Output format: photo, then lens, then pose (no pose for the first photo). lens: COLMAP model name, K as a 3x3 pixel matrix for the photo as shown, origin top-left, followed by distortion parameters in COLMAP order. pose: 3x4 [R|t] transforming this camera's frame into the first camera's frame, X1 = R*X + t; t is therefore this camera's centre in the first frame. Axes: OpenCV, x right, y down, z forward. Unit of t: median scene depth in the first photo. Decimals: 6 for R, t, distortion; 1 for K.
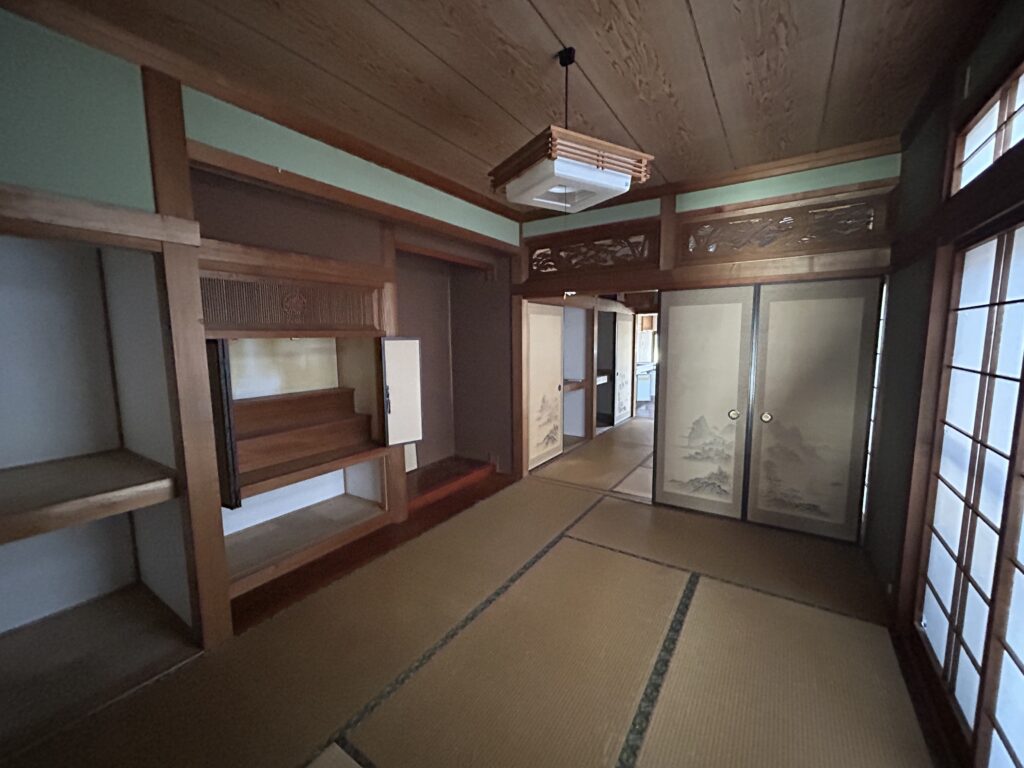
lens RADIAL K [[412.9, 0, 511.0], [0, 412.9, 385.5], [0, 0, 1]] dist [-0.000507, 0.000137]
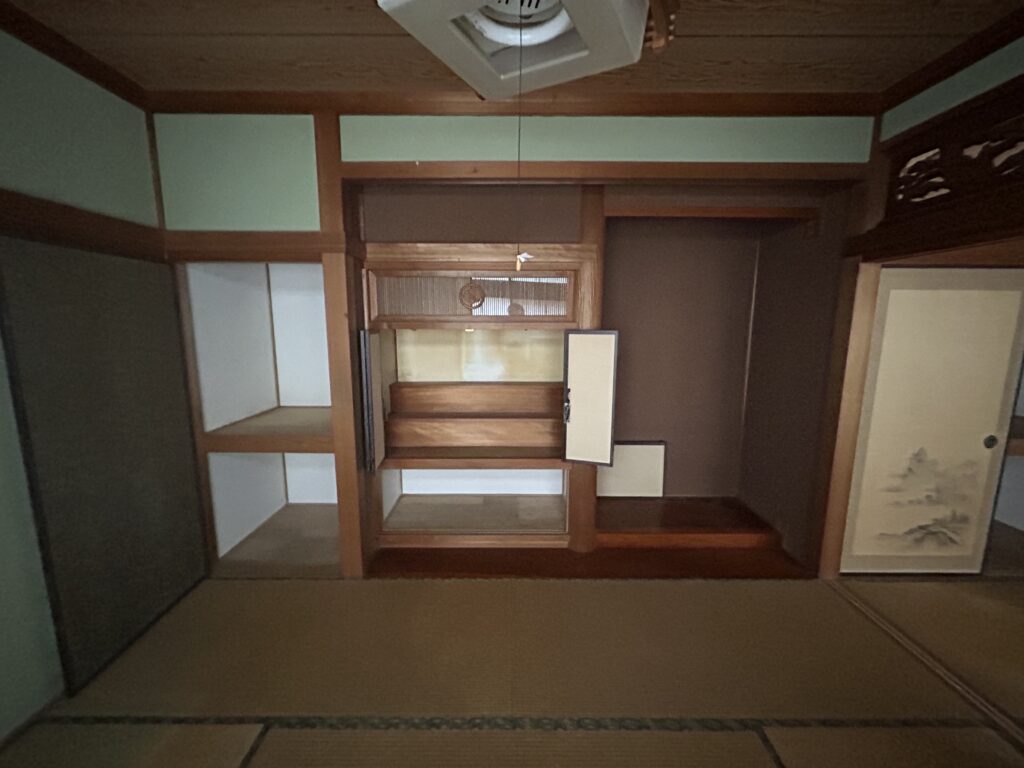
lens RADIAL K [[412.9, 0, 518.5], [0, 412.9, 385.9], [0, 0, 1]] dist [-0.000507, 0.000137]
pose [[0.549950, 0.140327, -0.823324, 0.329454], [-0.107572, 0.989474, 0.096792, -0.074950], [0.828241, 0.035336, 0.559257, 0.454749]]
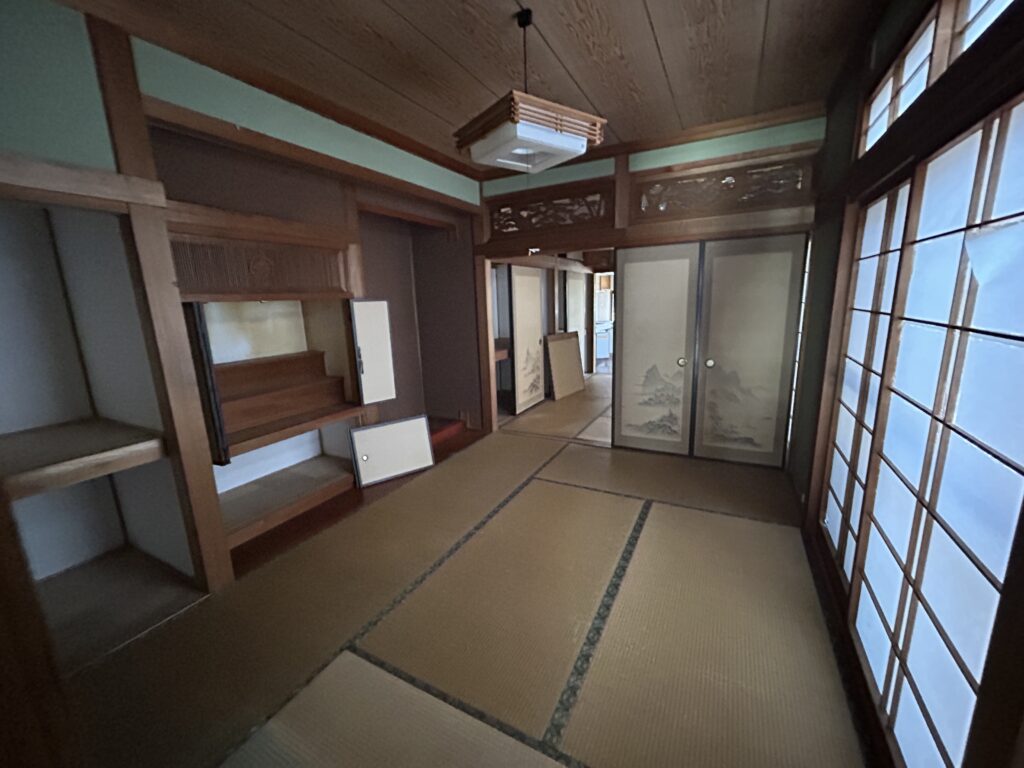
lens RADIAL K [[412.9, 0, 511.3], [0, 412.9, 386.1], [0, 0, 1]] dist [-0.000507, 0.000137]
pose [[0.994964, -0.044286, 0.089922, -0.018607], [0.036291, 0.995399, 0.088683, 0.020859], [-0.093436, -0.084973, 0.991993, -0.064059]]
